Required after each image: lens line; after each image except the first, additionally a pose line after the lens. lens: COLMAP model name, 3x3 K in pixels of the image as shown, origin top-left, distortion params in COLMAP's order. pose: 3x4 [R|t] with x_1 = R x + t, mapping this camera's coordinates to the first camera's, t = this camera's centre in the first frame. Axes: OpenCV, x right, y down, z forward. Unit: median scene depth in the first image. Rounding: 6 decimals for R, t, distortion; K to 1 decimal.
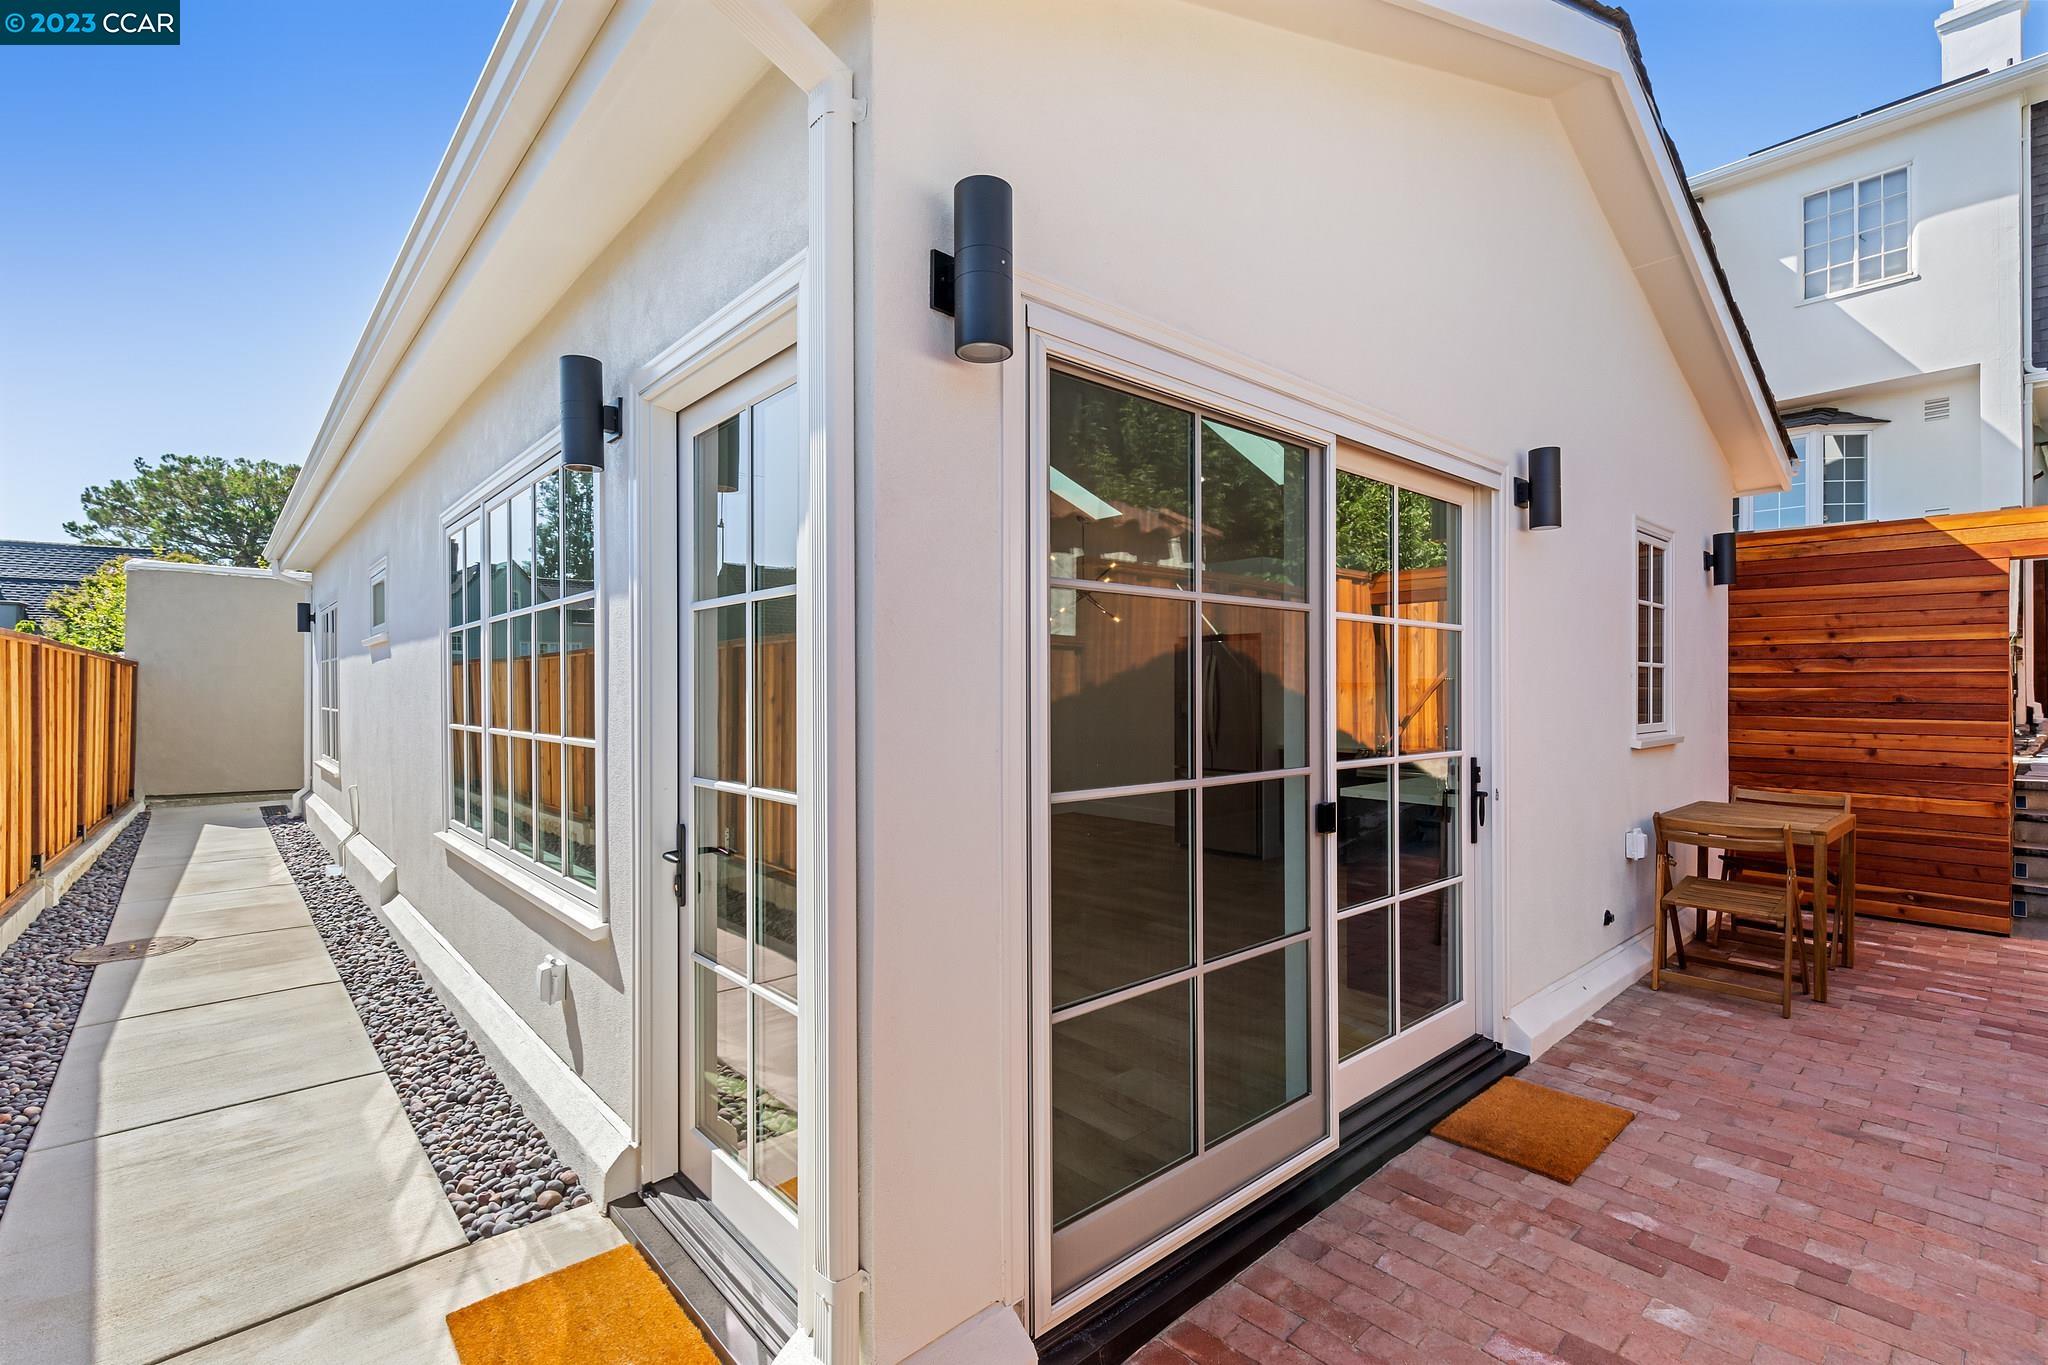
lens RADIAL K [[935.7, 0, 1030.6], [0, 935.7, 684.1], [0, 0, 1]] dist [0.010283, -0.000768]
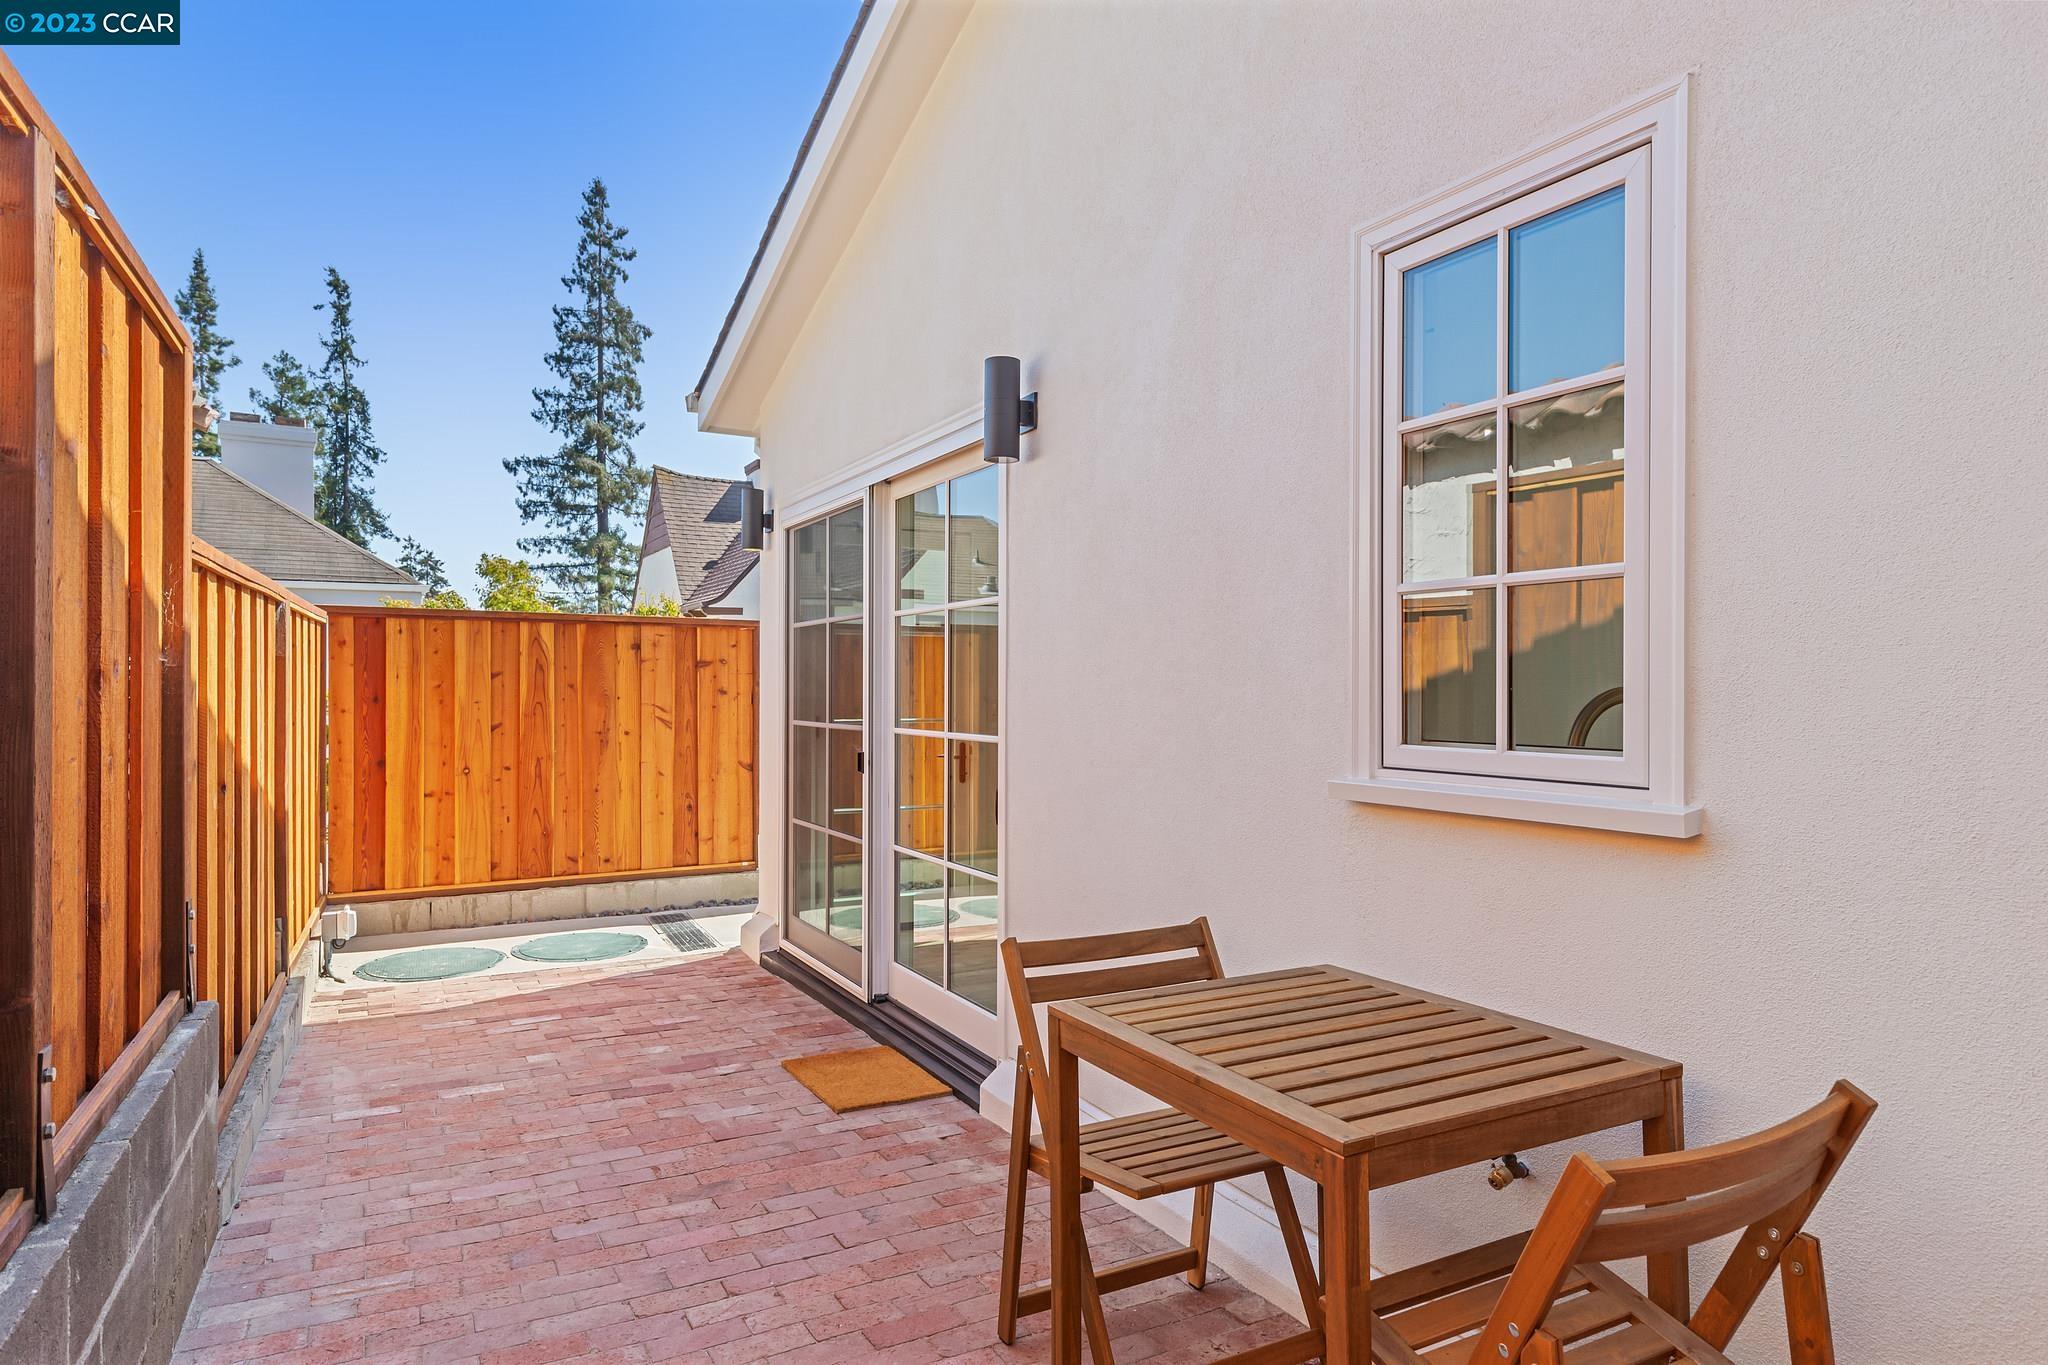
lens RADIAL K [[1192.7, 0, 1028.2], [0, 1192.7, 684.6], [0, 0, 1]] dist [0.001259, 0.000042]
pose [[-0.234332, -0.002567, -0.972153, 2.020969], [-0.001378, 0.999996, -0.002308, 0.028535], [0.972156, 0.000798, -0.234335, 1.673594]]
